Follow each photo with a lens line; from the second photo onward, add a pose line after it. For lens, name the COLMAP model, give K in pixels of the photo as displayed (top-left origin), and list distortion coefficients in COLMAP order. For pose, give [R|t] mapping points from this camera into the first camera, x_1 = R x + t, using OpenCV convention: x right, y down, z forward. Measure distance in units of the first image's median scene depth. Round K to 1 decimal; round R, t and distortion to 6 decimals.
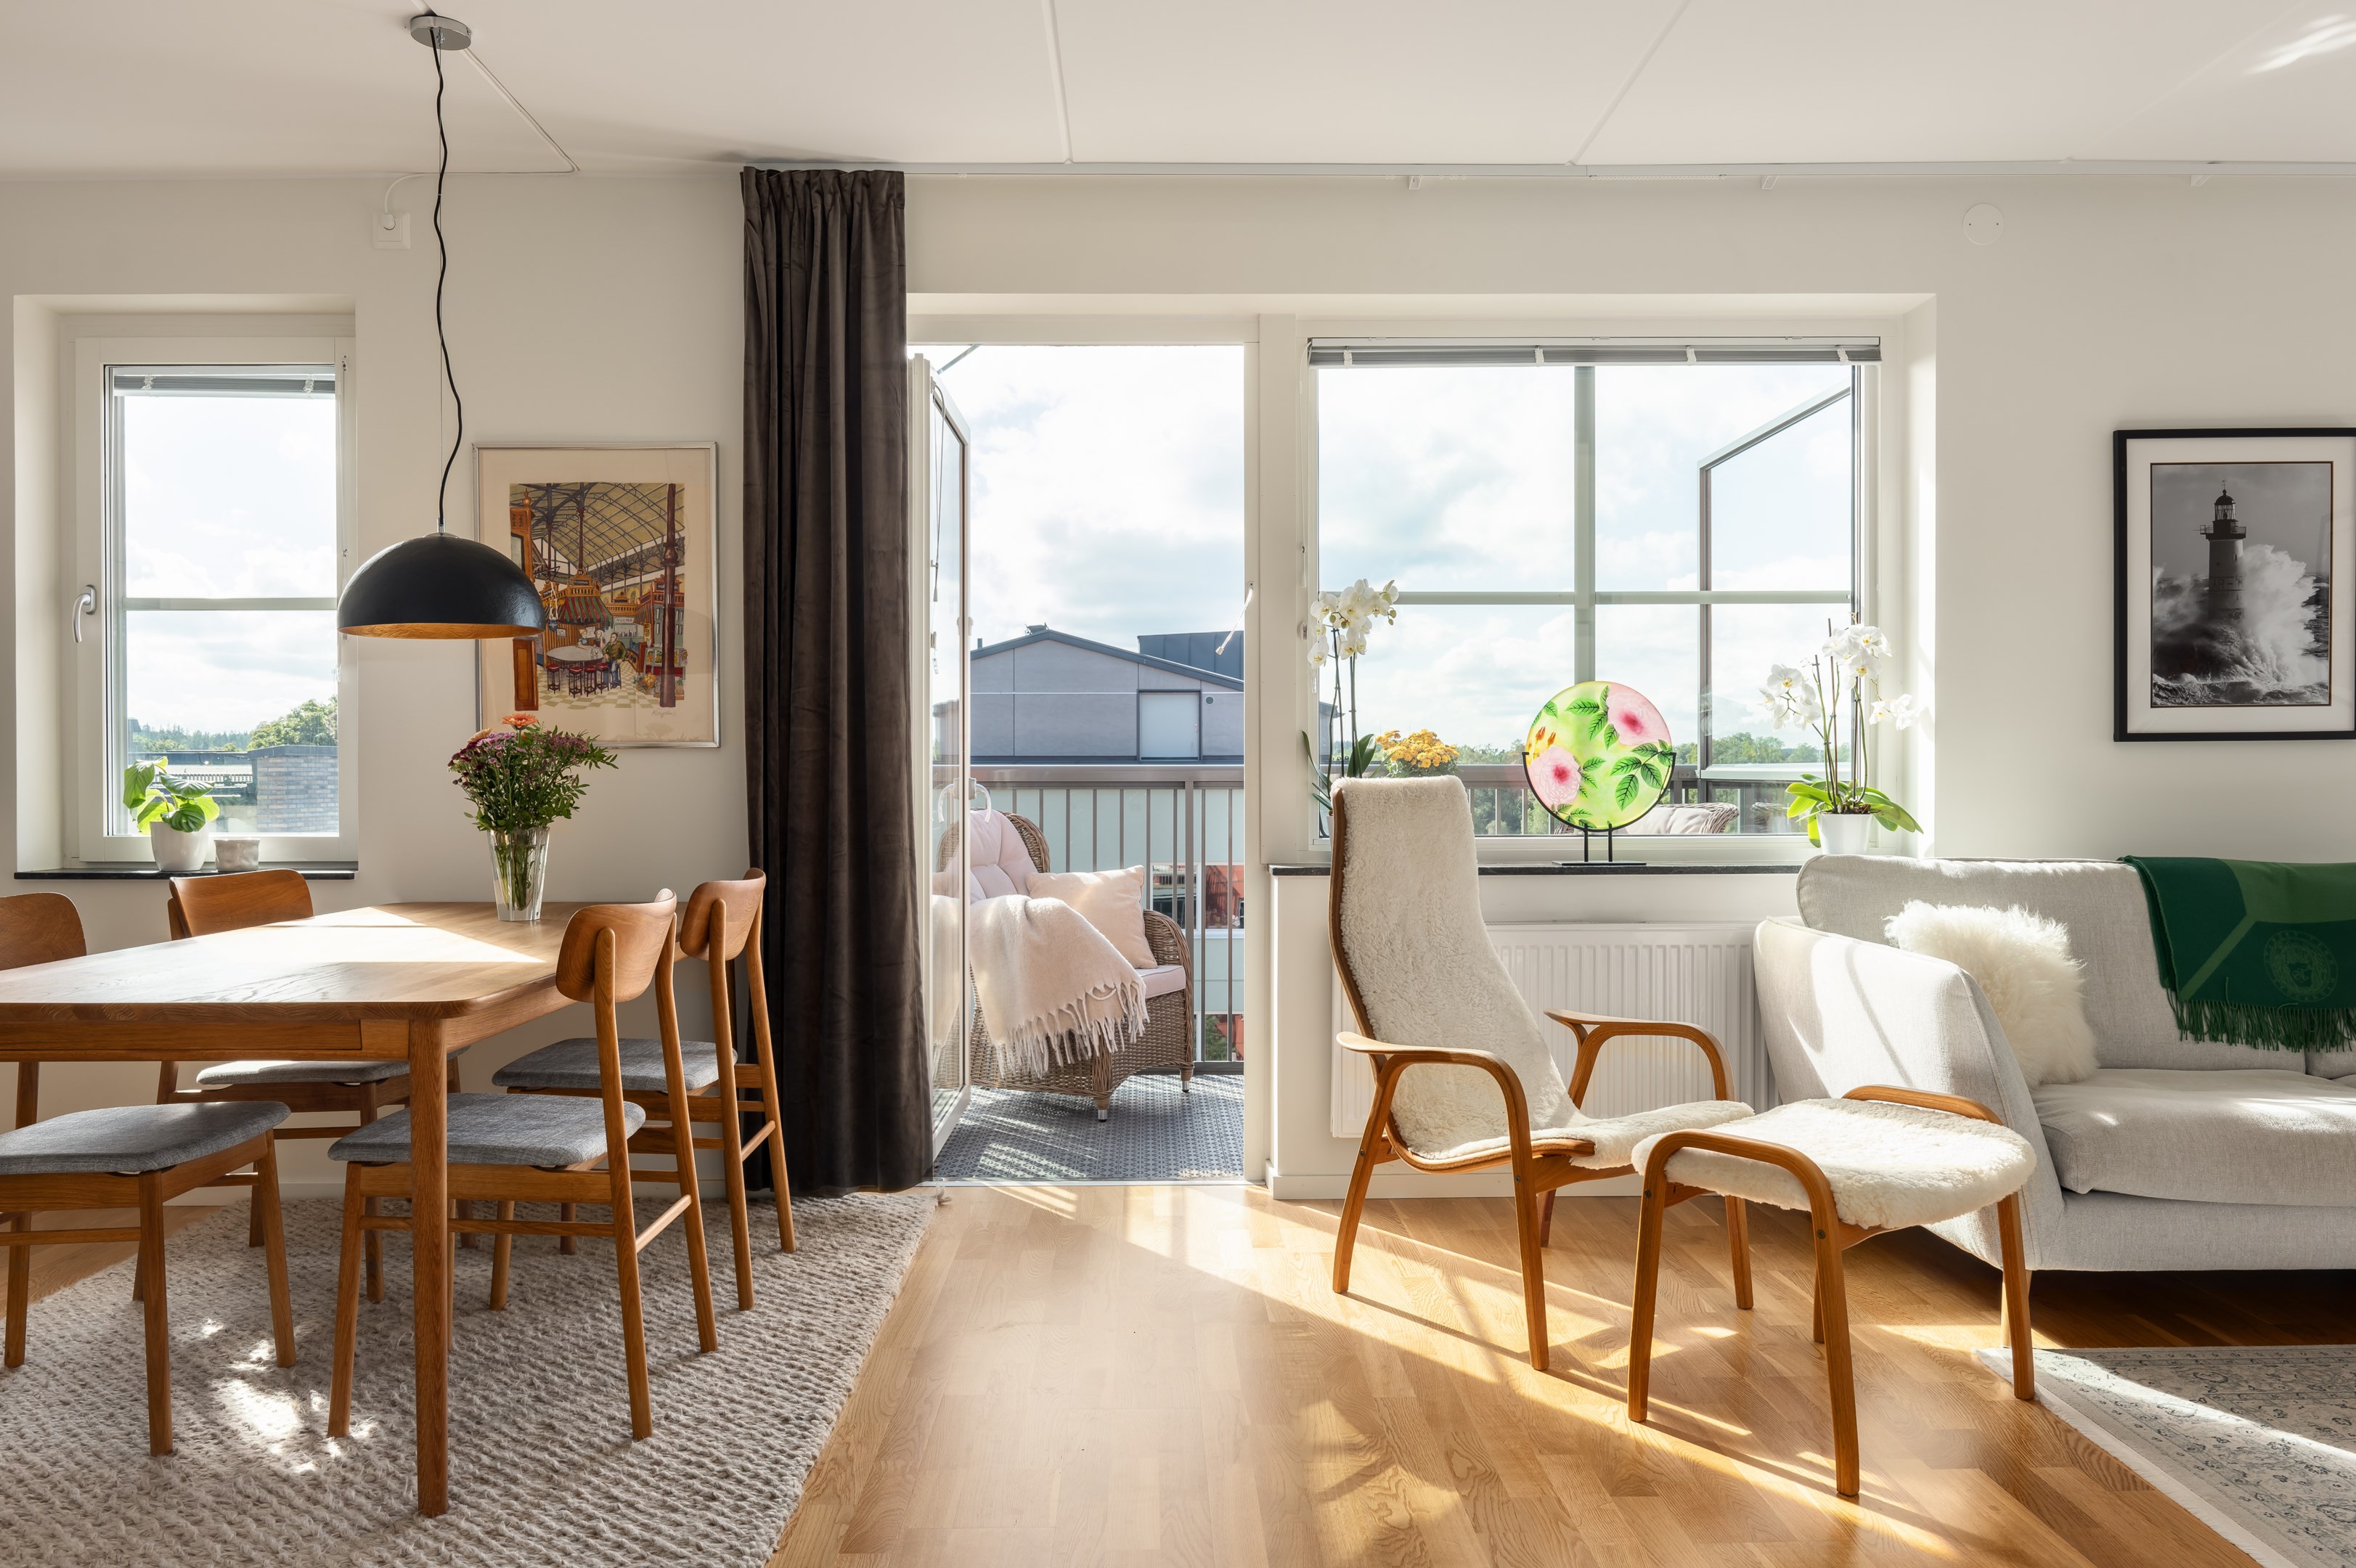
lens RADIAL K [[1674.8, 0, 1157.7], [0, 1674.8, 780.1], [0, 0, 1]] dist [0.002775, -0.012034]
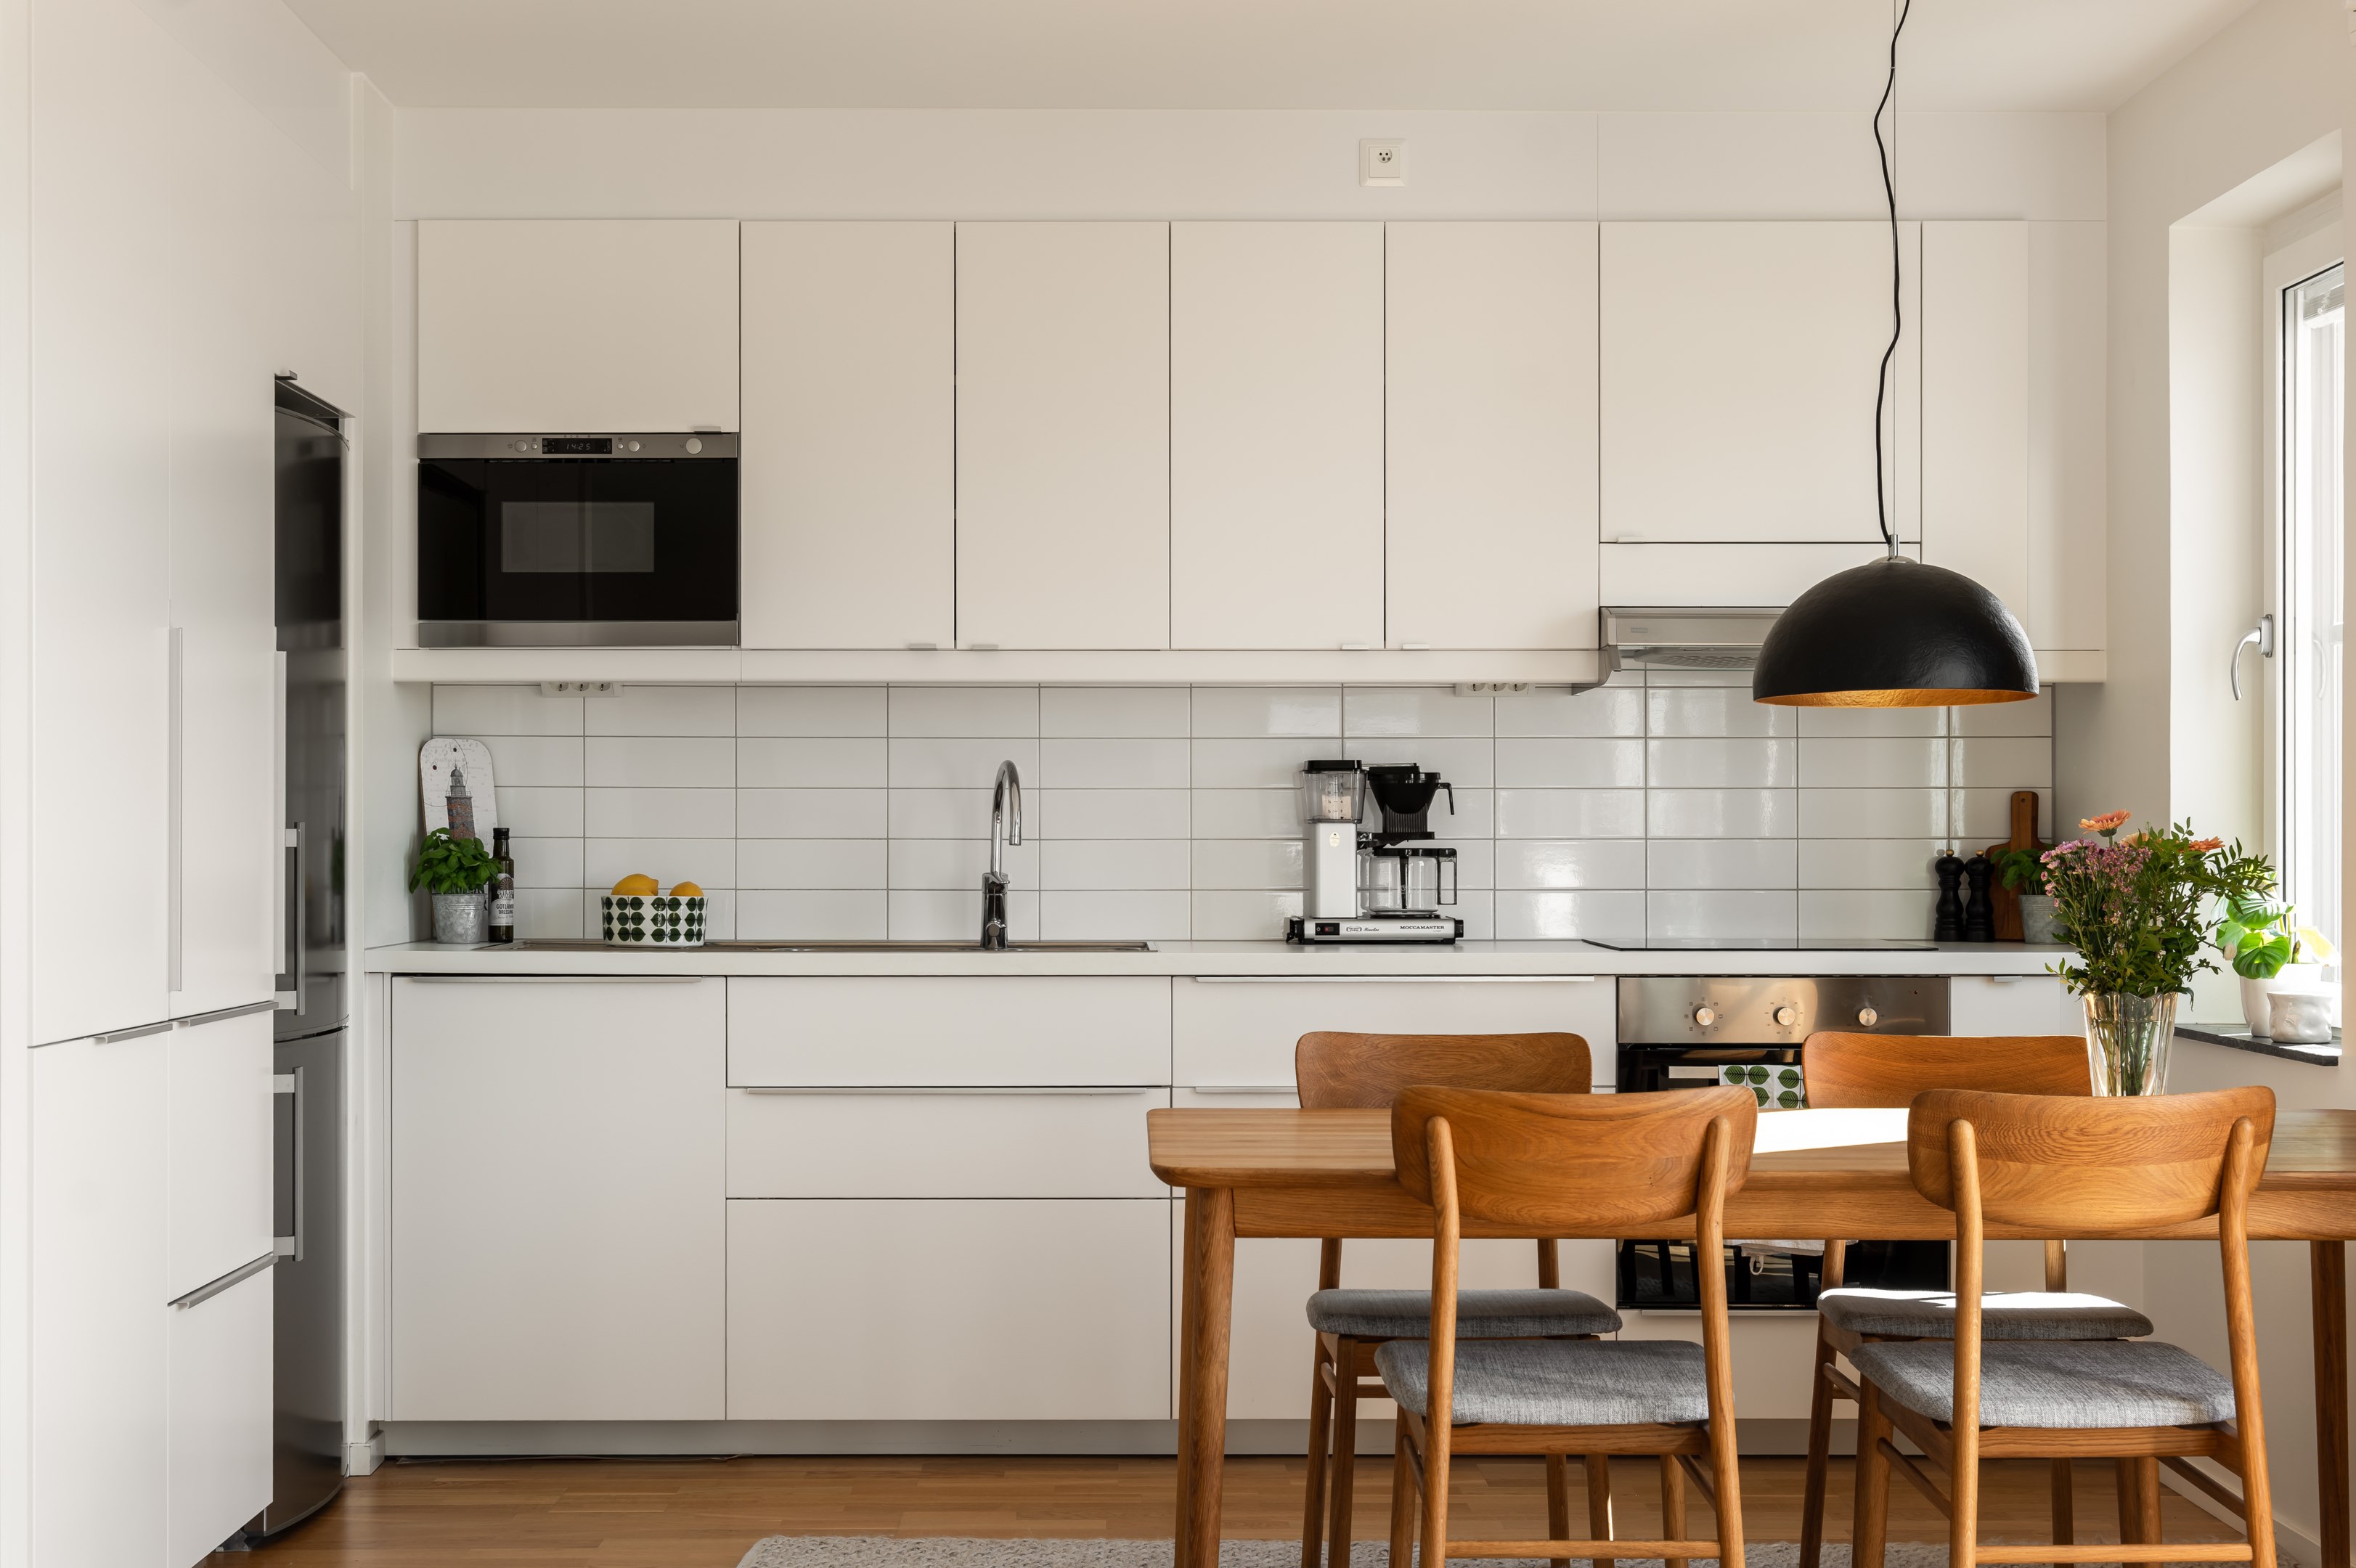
lens RADIAL K [[3378.3, 0, 1139.9], [0, 3378.3, 814.5], [0, 0, 1]] dist [0.018375, 0.000000]
pose [[0.001009, -0.002871, -0.999995, 0.781449], [-0.005665, 0.999980, -0.002877, -0.028562], [0.999983, 0.005668, 0.000992, 0.553580]]
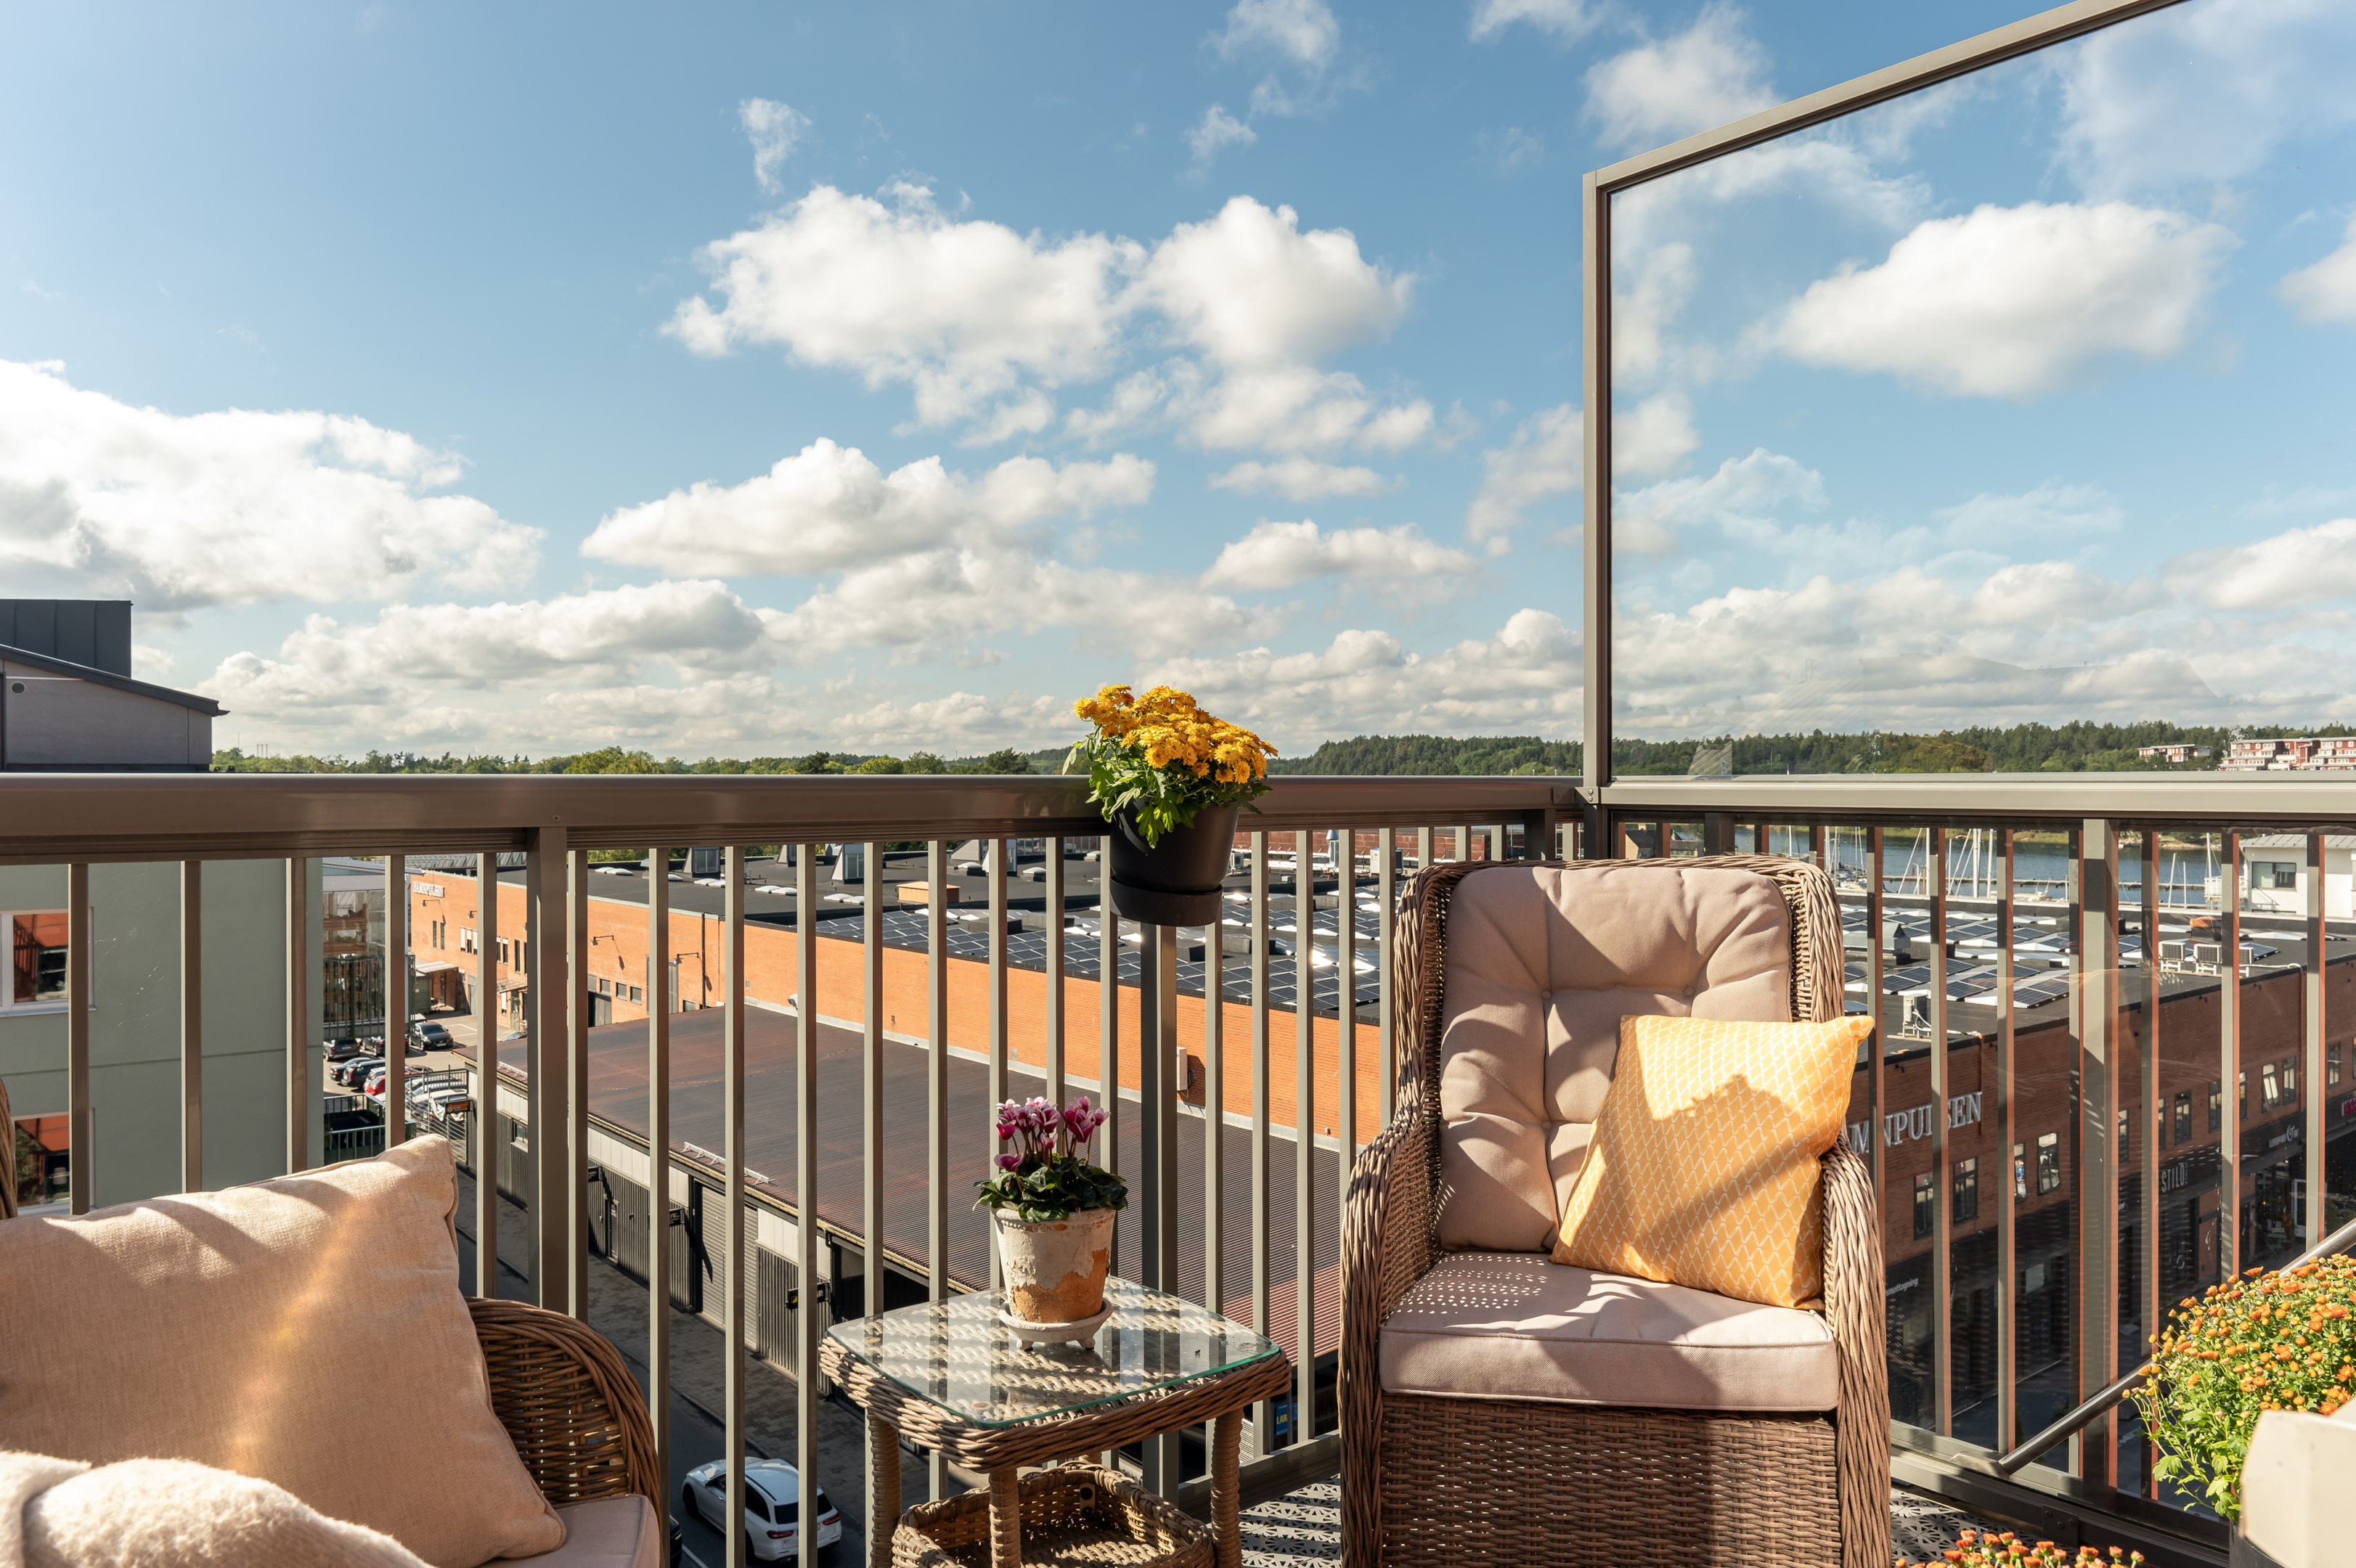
lens RADIAL K [[1670.2, 0, 1198.3], [0, 1670.2, 786.7], [0, 0, 1]] dist [0.008782, -0.013668]
pose [[0.777925, 0.001163, 0.628356, -0.125953], [0.001052, 0.999994, -0.003153, -0.007803], [-0.628356, 0.003114, 0.777920, 1.034655]]
